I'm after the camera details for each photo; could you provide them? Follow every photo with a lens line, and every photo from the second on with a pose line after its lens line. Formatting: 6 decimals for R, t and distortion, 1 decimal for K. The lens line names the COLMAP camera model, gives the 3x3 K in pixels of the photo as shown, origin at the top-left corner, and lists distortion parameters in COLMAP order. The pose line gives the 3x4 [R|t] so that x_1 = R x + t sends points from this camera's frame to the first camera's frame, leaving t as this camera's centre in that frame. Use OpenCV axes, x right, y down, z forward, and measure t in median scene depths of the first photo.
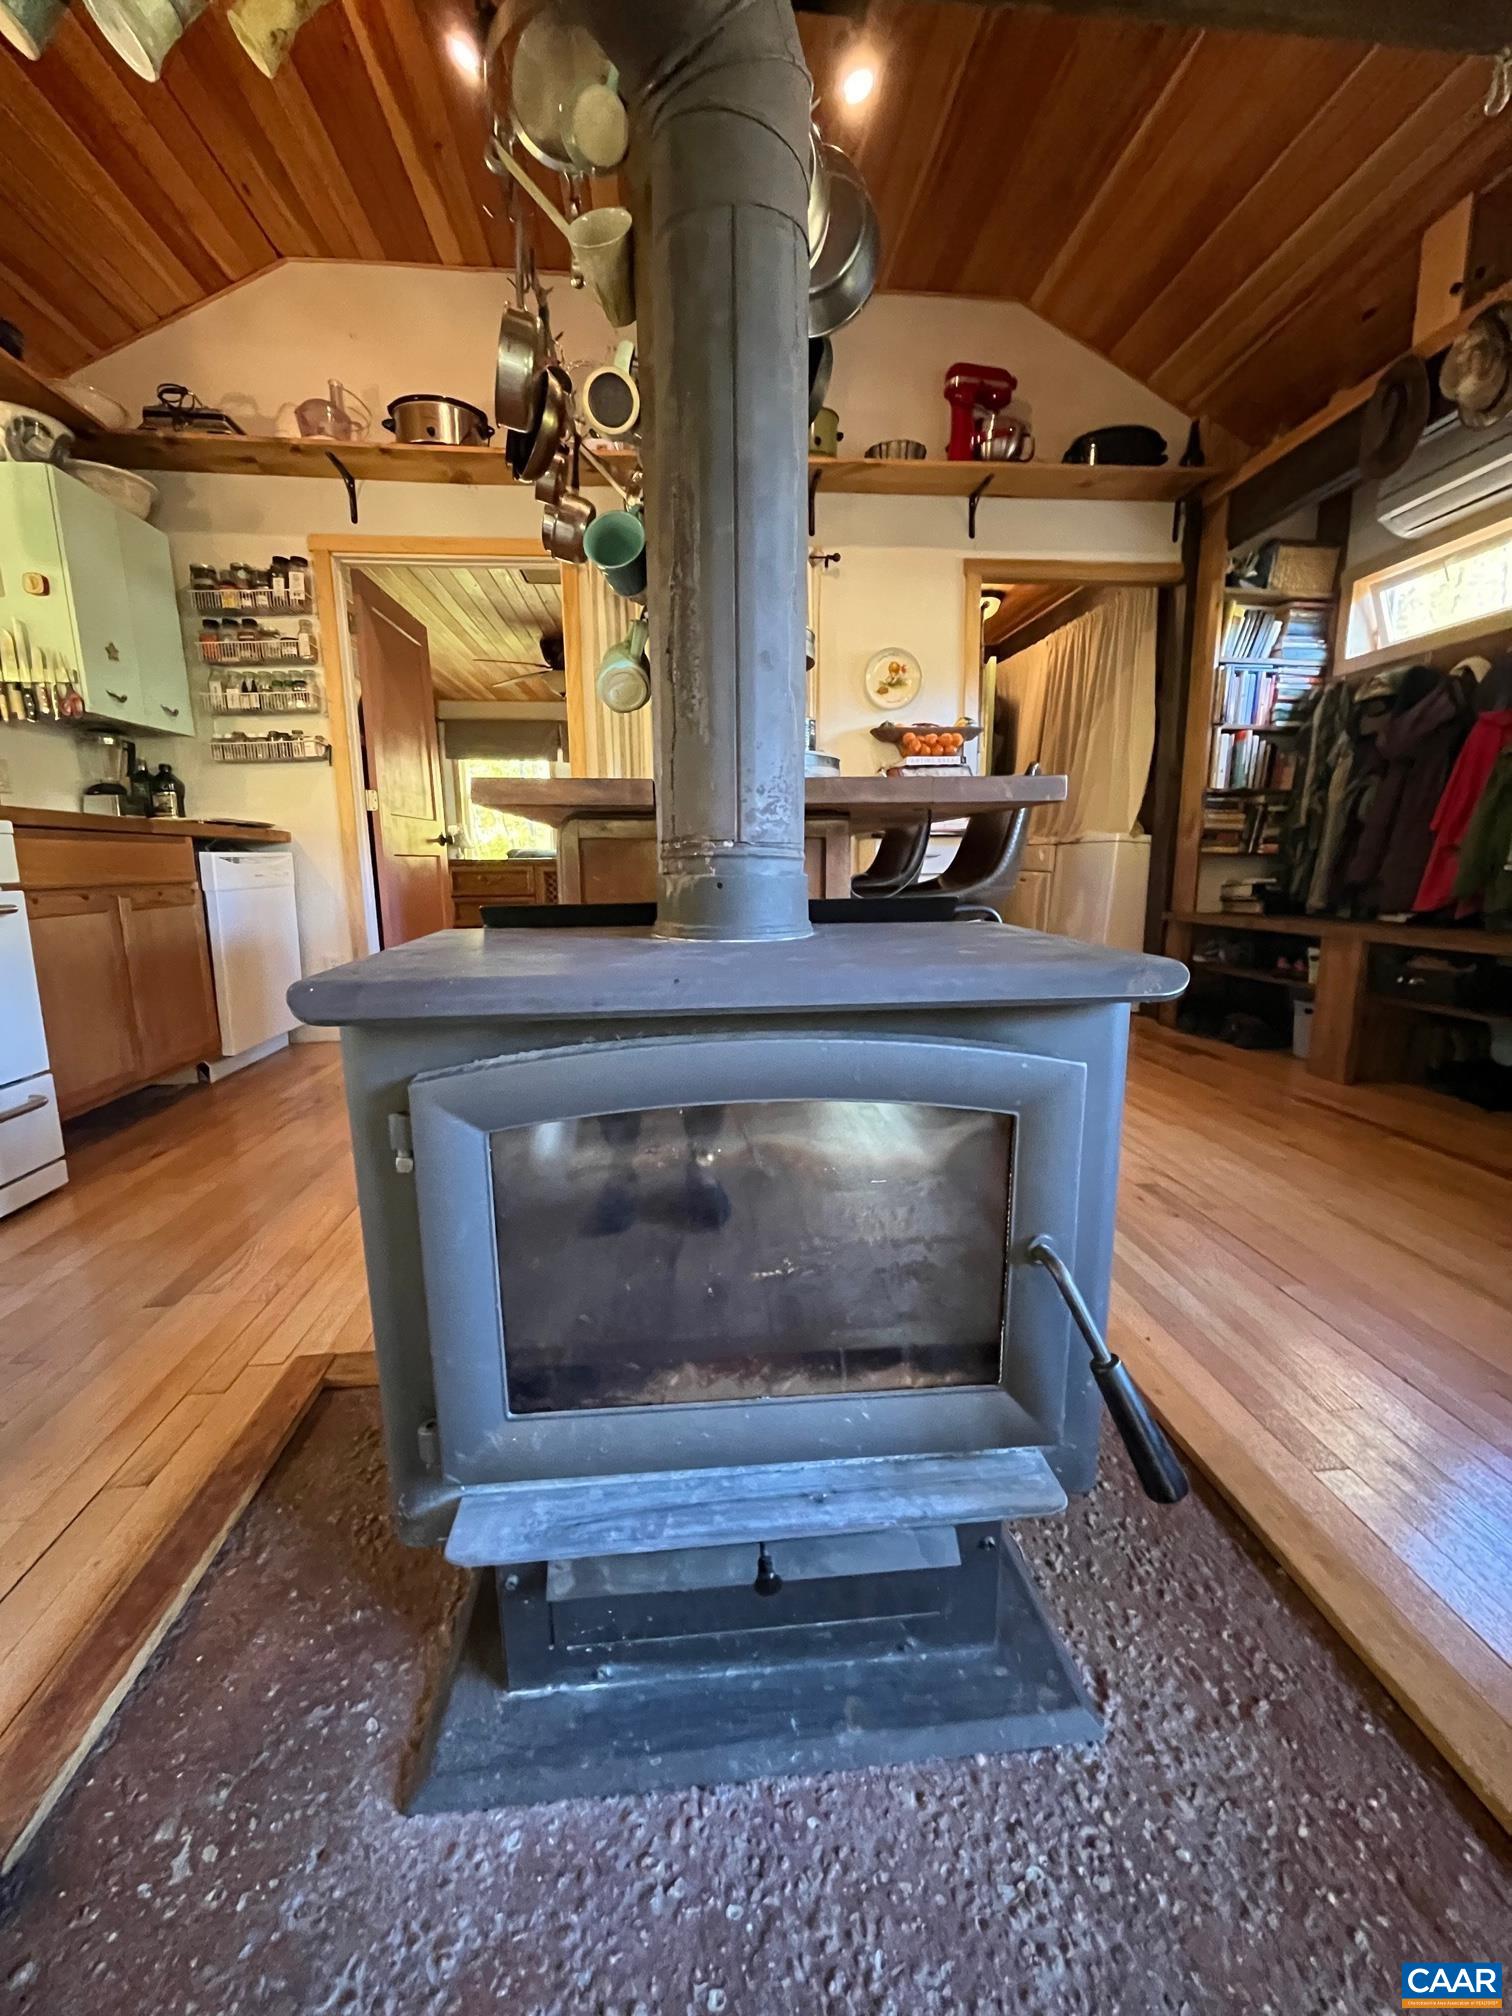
lens RADIAL K [[813.4, 0, 754.0], [0, 813.4, 1004.3], [0, 0, 1]] dist [-0.002728, -0.000273]
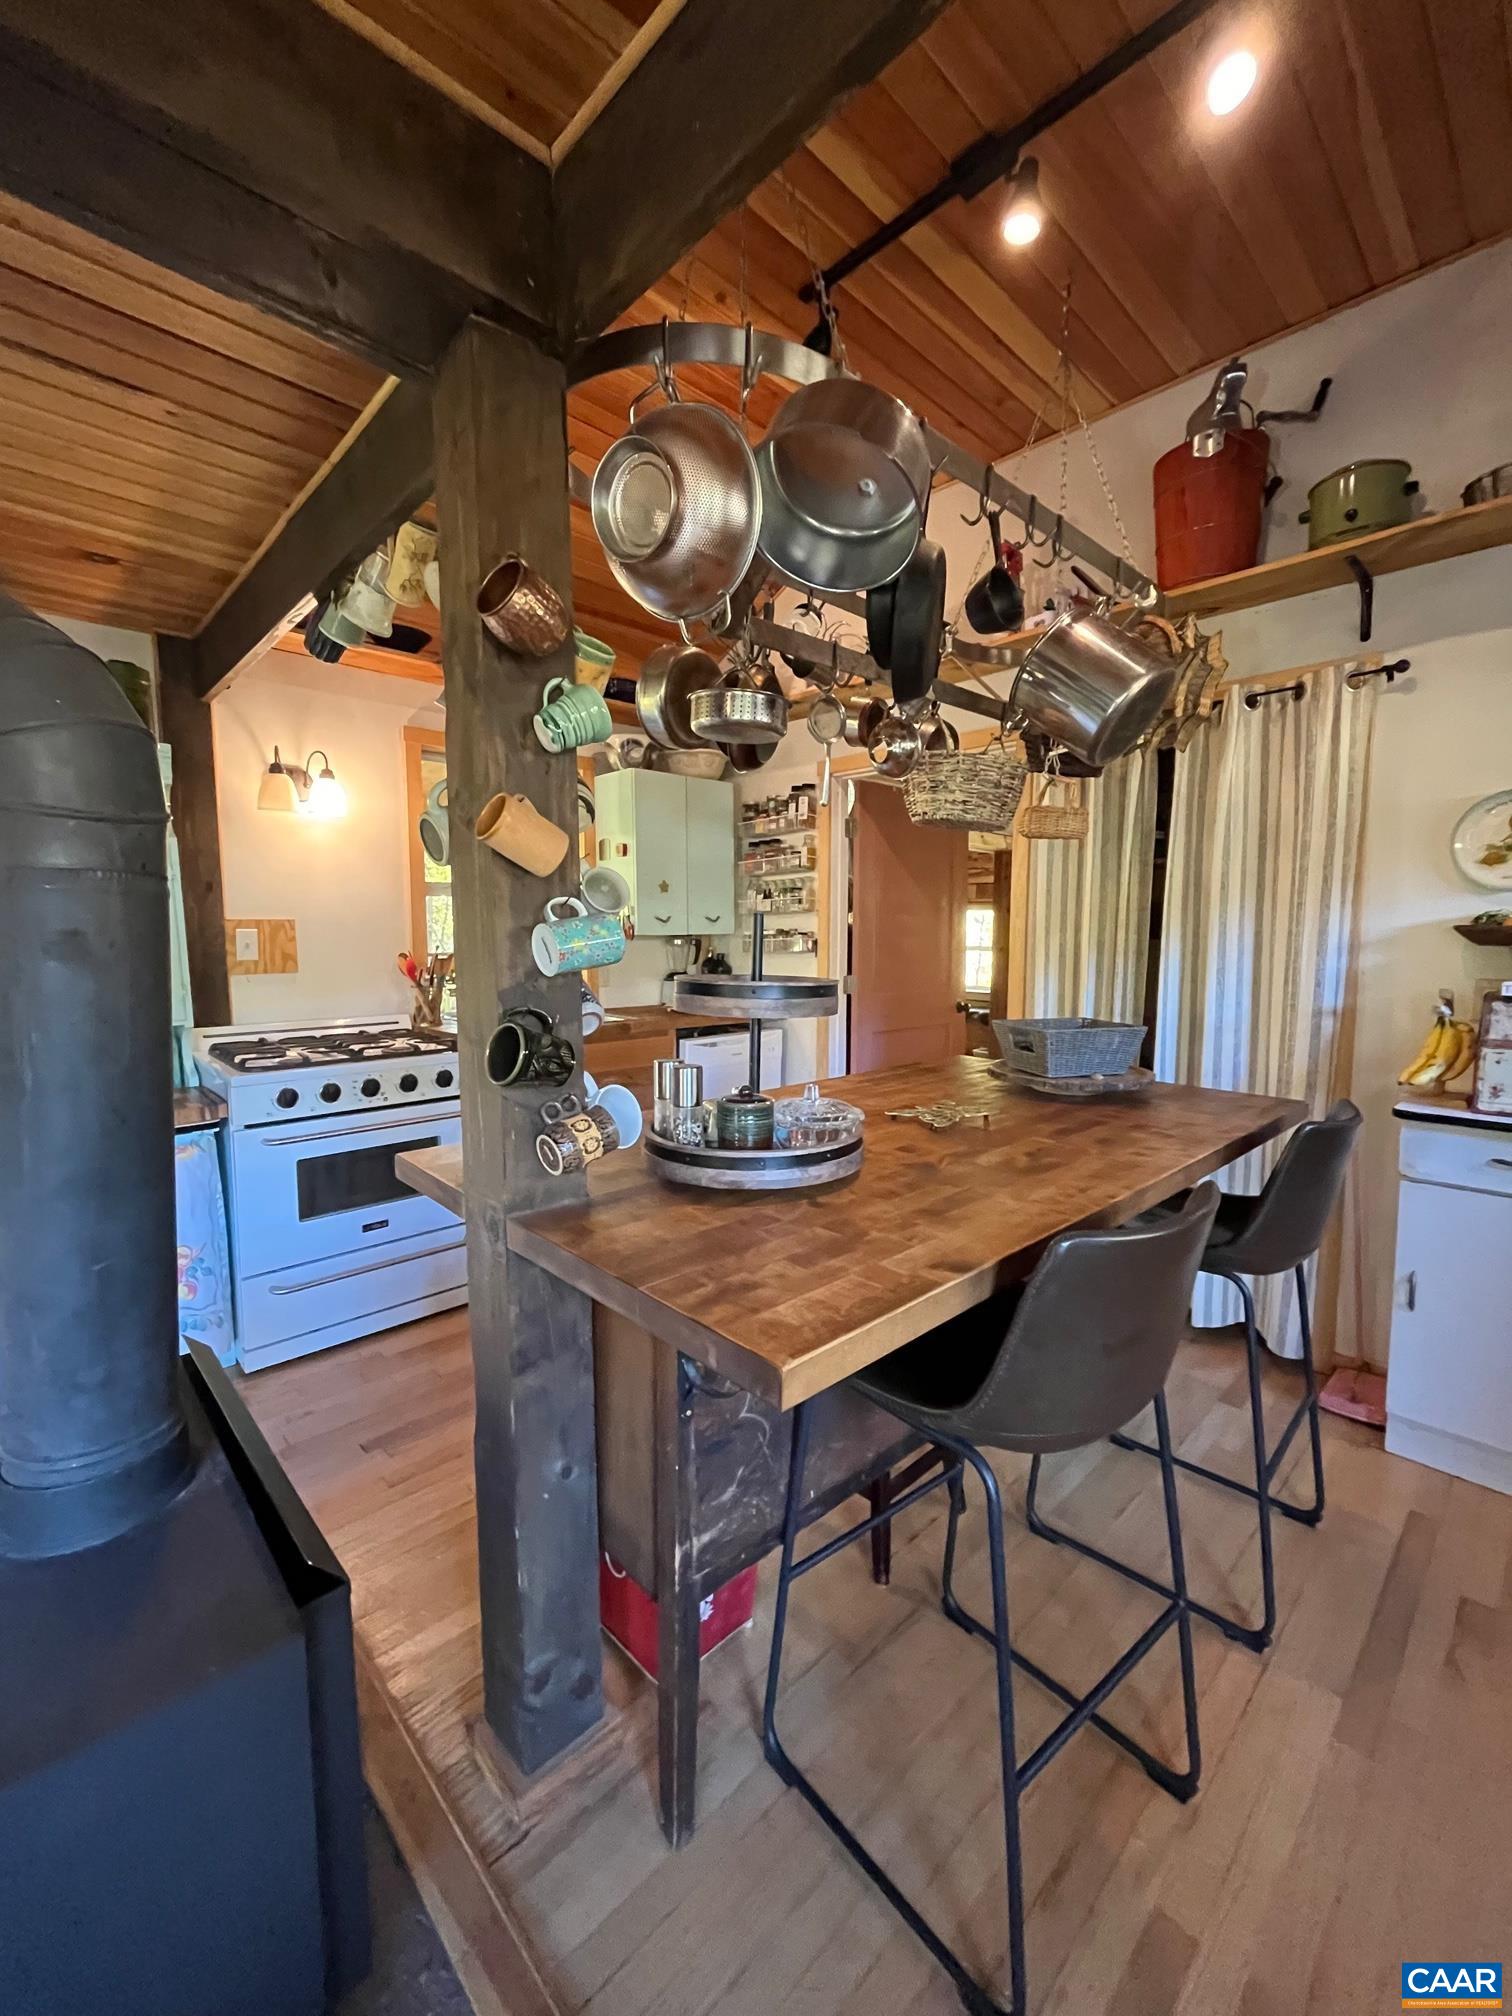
lens RADIAL K [[813.4, 0, 755.5], [0, 813.4, 1003.8], [0, 0, 1]] dist [-0.002728, -0.000273]
pose [[0.620628, 0.084121, -0.779580, 0.322003], [-0.149425, 0.988697, -0.012273, -0.212994], [0.769736, 0.124106, 0.626183, 0.252718]]
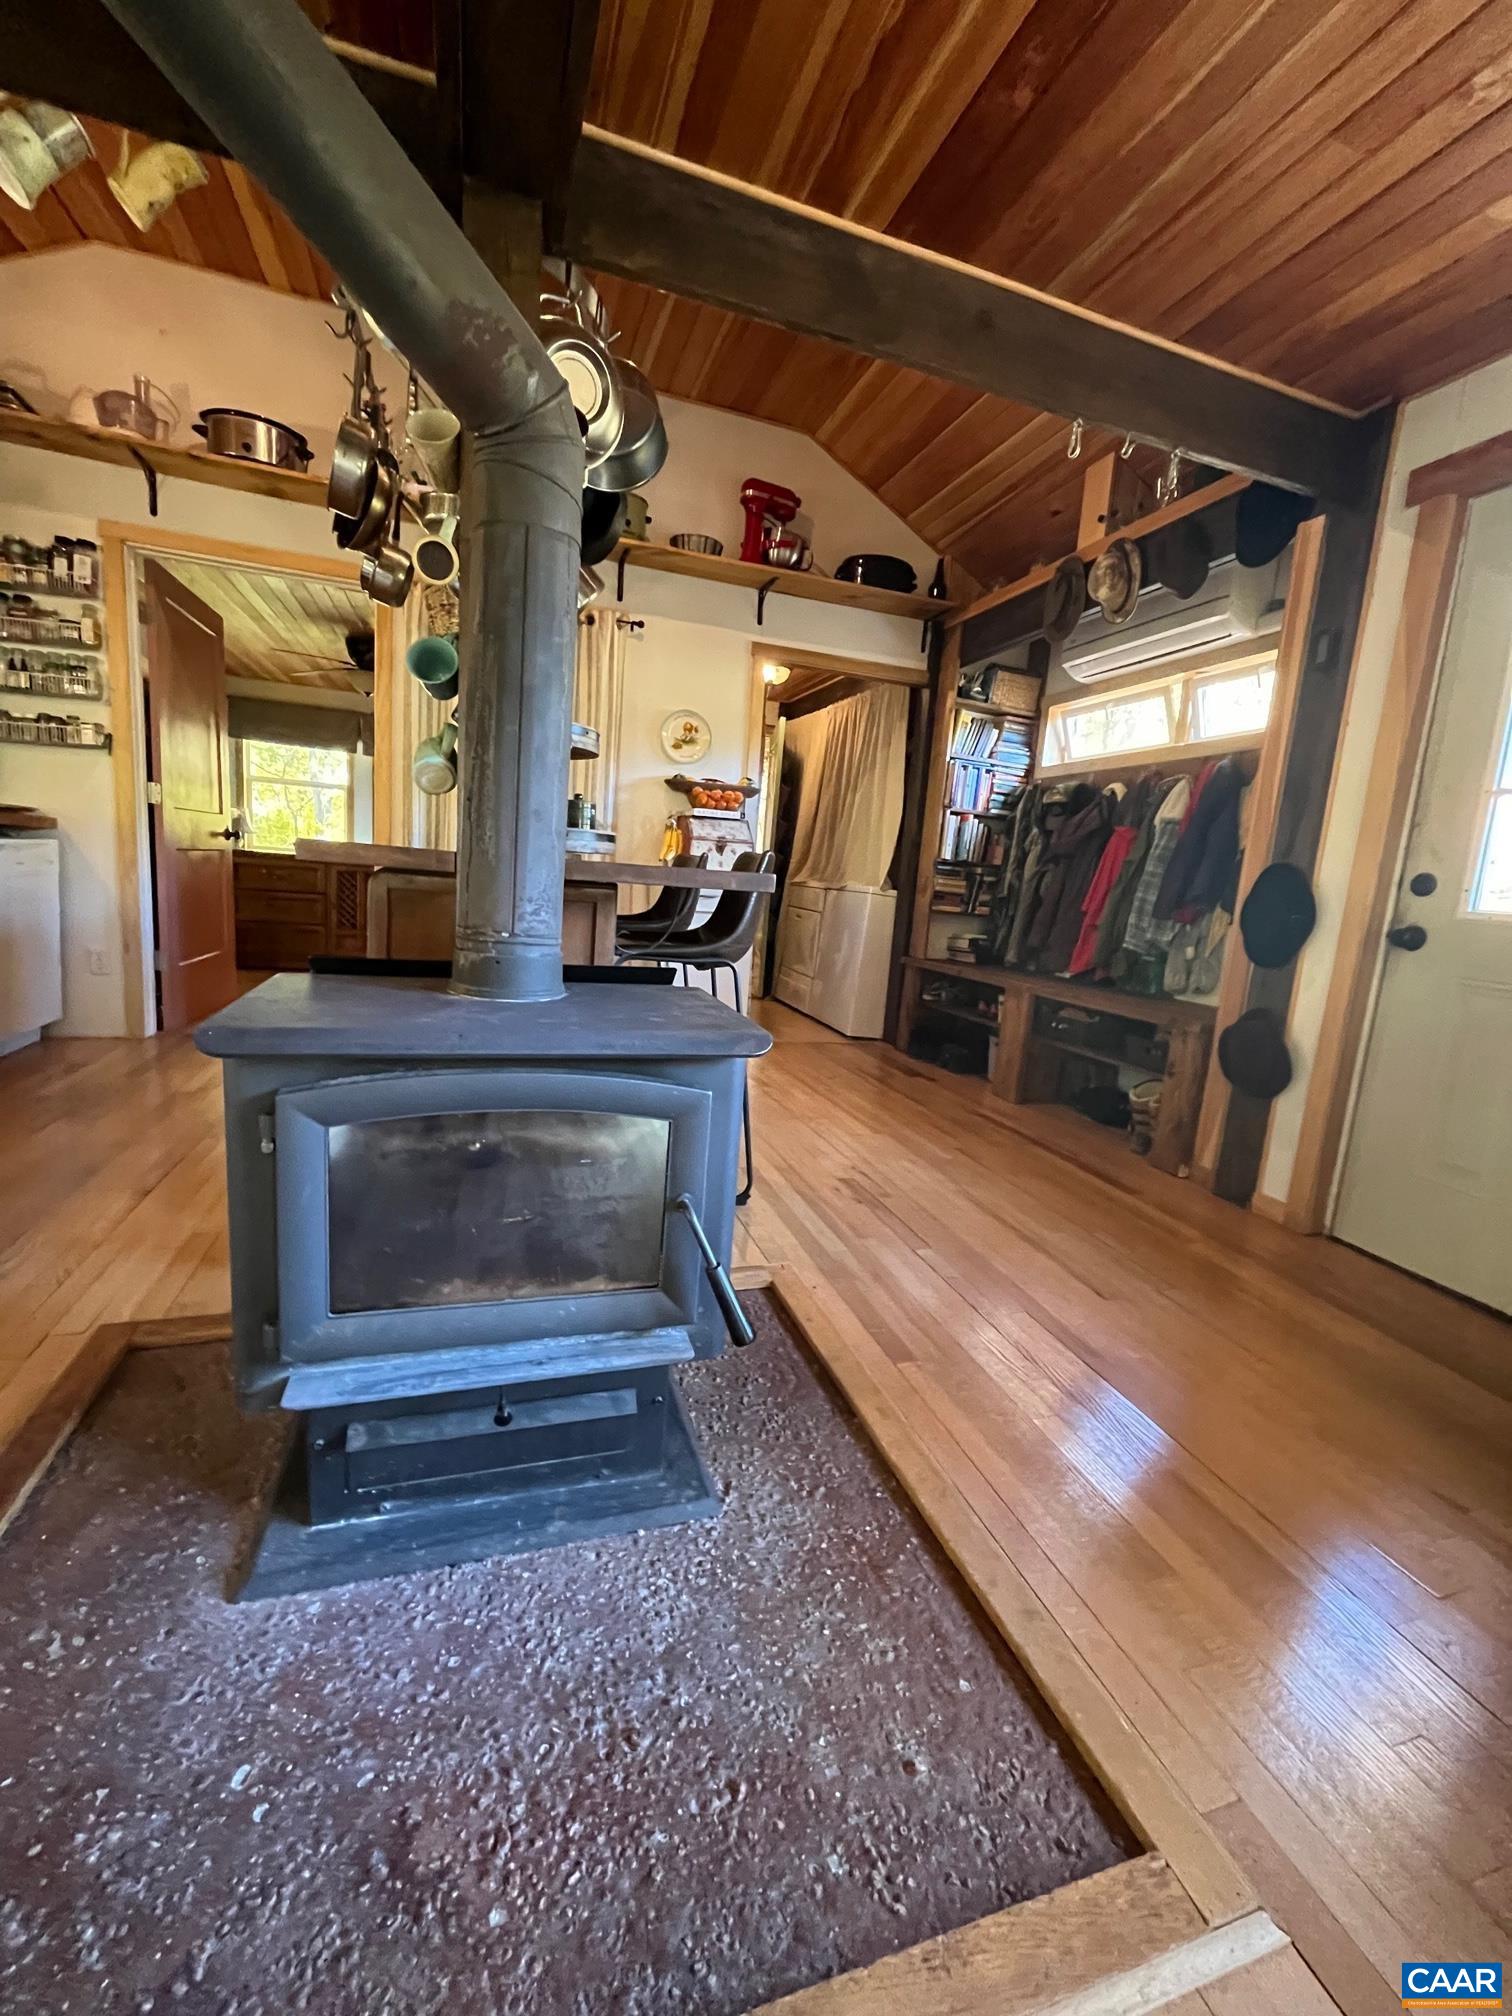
lens RADIAL K [[813.4, 0, 753.4], [0, 813.4, 1004.8], [0, 0, 1]] dist [-0.002728, -0.000273]
pose [[0.971150, 0.048715, 0.233442, 0.016654], [-0.046629, 0.998808, -0.014447, -0.017222], [-0.233868, 0.003145, 0.972263, -0.131418]]
